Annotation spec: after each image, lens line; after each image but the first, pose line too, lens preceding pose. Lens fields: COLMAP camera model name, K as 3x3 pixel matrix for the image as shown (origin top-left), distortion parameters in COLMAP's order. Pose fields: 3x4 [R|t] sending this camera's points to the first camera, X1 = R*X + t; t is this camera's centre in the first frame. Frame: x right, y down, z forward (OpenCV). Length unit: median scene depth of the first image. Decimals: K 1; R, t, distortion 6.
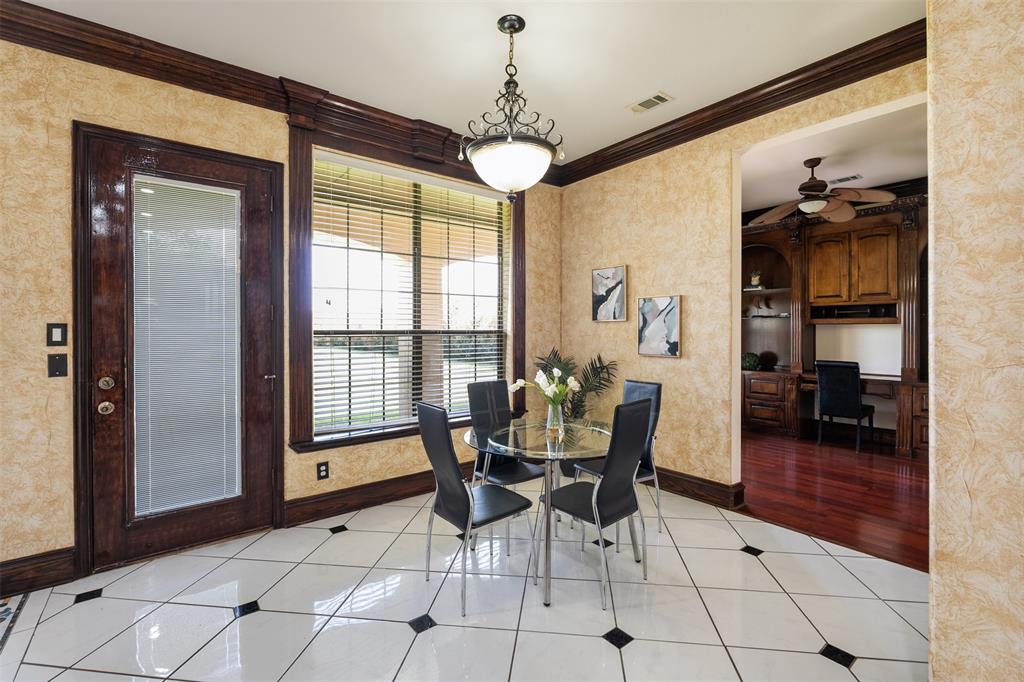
lens RADIAL K [[453.2, 0, 512.2], [0, 453.2, 330.7], [0, 0, 1]] dist [-0.007235, 0.000447]
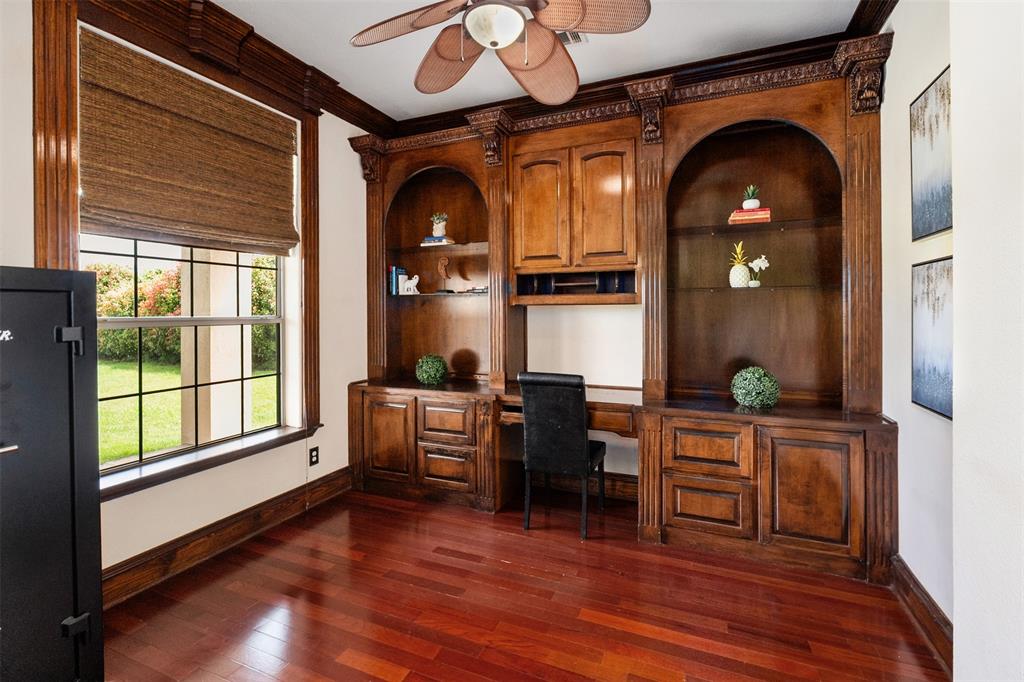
lens RADIAL K [[453.2, 0, 522.4], [0, 453.2, 315.9], [0, 0, 1]] dist [-0.007235, 0.000447]
pose [[0.871990, -0.004427, 0.489504, 0.398893], [0.005120, 0.999987, -0.000077, -0.000603], [-0.489497, 0.002573, 0.872001, 0.511296]]
